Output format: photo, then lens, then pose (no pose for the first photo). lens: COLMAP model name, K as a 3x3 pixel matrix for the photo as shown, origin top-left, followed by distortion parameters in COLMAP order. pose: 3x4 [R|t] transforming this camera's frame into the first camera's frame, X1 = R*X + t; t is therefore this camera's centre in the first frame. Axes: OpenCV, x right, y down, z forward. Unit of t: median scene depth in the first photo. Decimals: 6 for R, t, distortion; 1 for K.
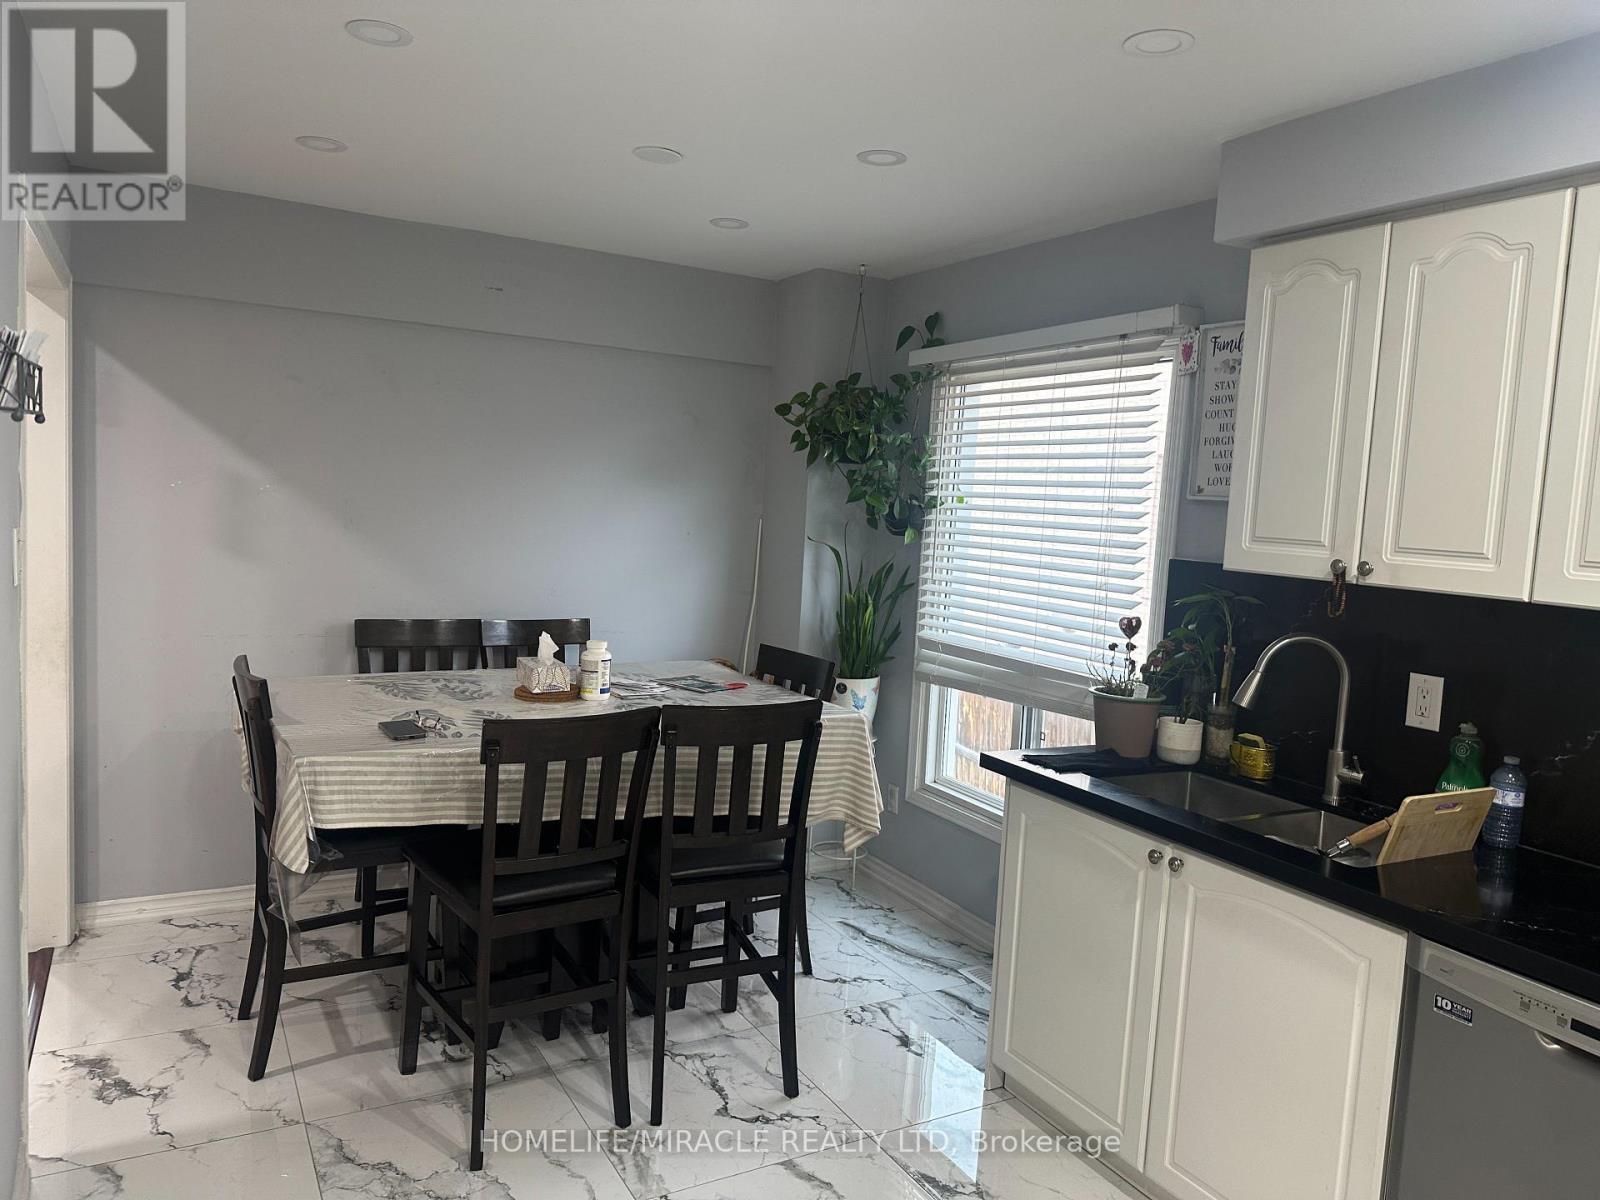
lens RADIAL K [[975.1, 0, 800.0], [0, 975.1, 600.0], [0, 0, 1]] dist [-0.001258, -0.057488]
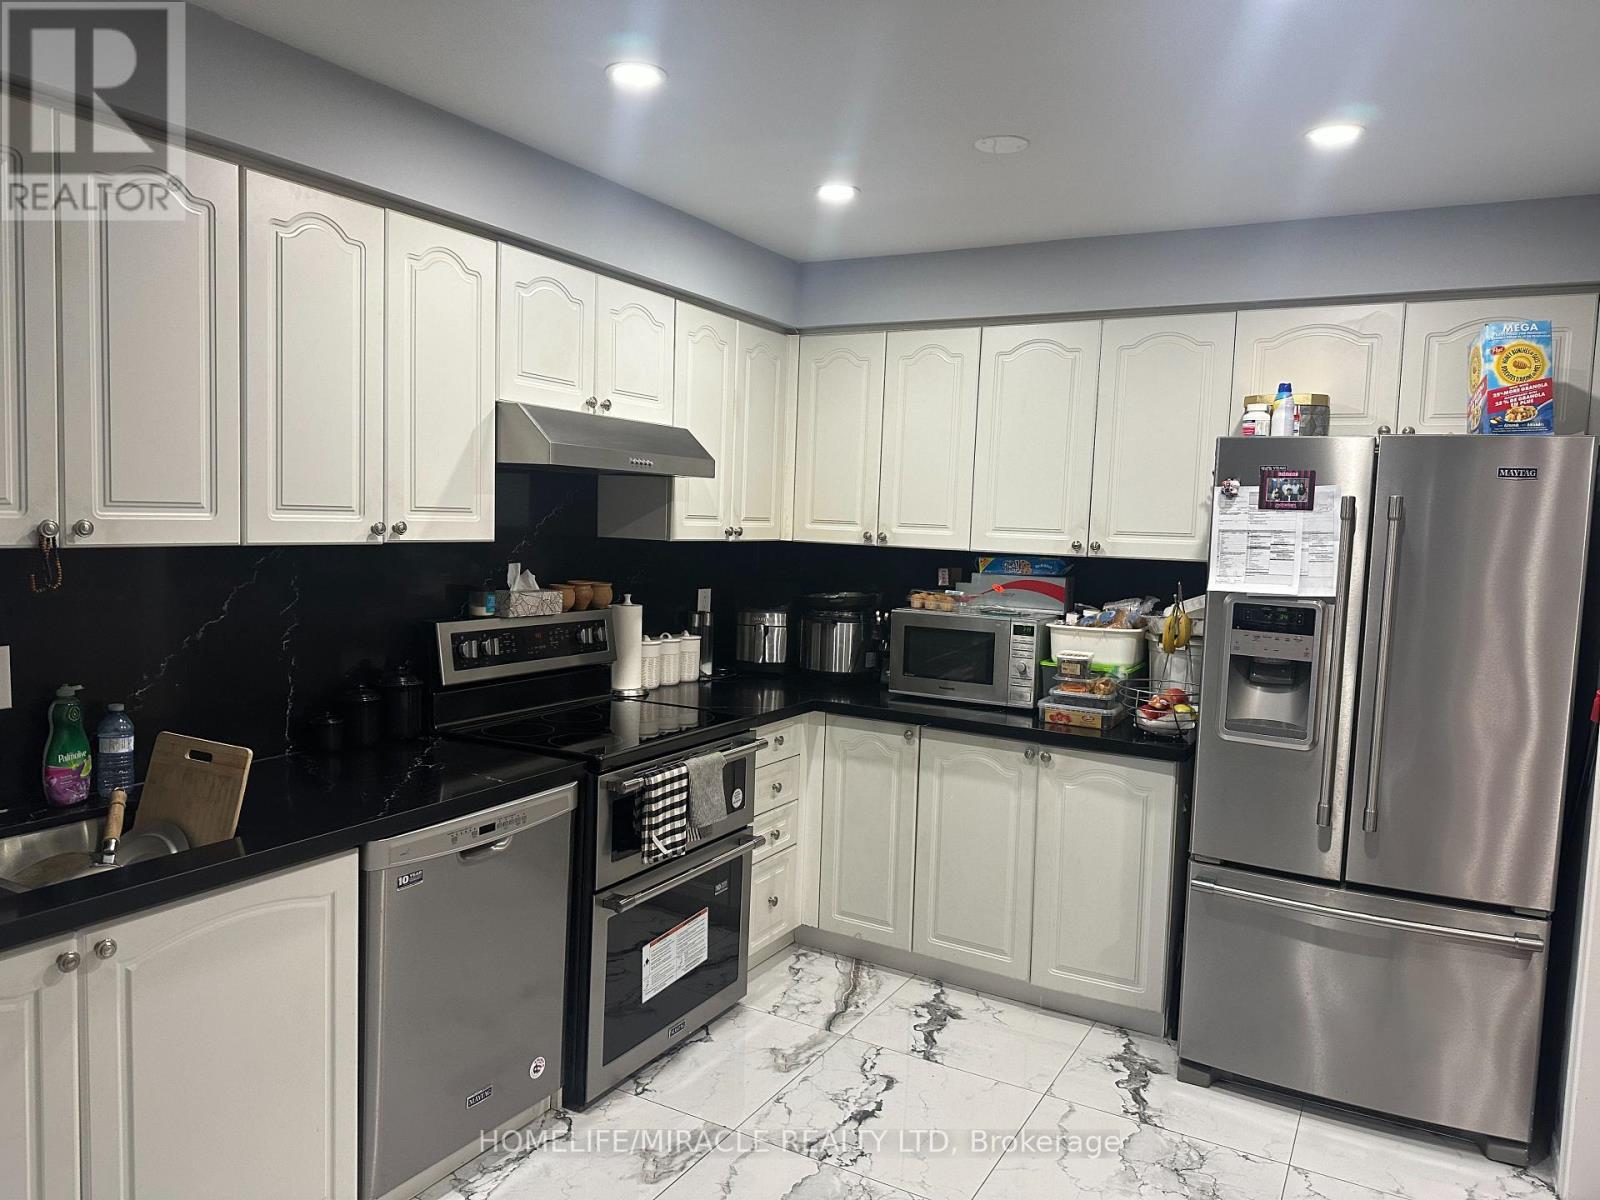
lens RADIAL K [[1093.5, 0, 800.0], [0, 1093.5, 600.0], [0, 0, 1]] dist [0.000303, -0.025670]
pose [[-0.500196, -0.143114, 0.854004, -0.618603], [0.019822, 0.984097, 0.176524, -0.141466], [-0.865685, 0.105225, -0.489404, 1.041749]]
